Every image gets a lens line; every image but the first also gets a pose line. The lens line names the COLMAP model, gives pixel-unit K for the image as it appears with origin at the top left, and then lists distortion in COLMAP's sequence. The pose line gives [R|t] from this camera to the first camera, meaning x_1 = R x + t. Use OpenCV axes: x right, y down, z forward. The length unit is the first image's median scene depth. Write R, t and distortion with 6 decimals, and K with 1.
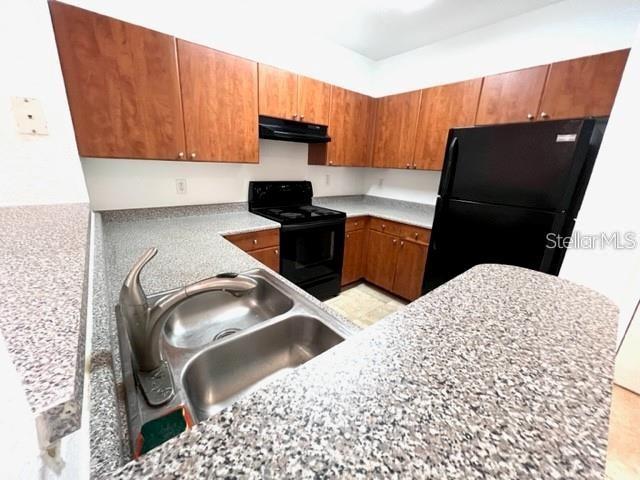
lens RADIAL K [[256.3, 0, 319.6], [0, 256.3, 238.1], [0, 0, 1]] dist [-0.001770, 0.000530]
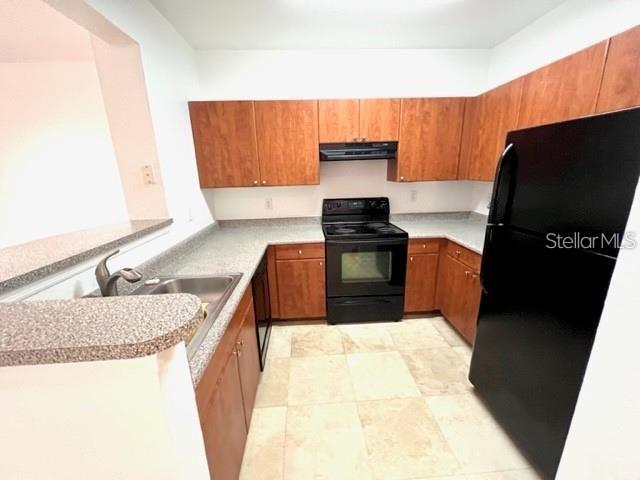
lens RADIAL K [[256.3, 0, 319.4], [0, 256.3, 239.9], [0, 0, 1]] dist [-0.003088, 0.000193]
pose [[0.799927, 0.094664, -0.592584, 0.429719], [-0.109313, 0.993944, 0.011219, -0.054837], [0.590058, 0.055803, 0.805430, 0.086451]]
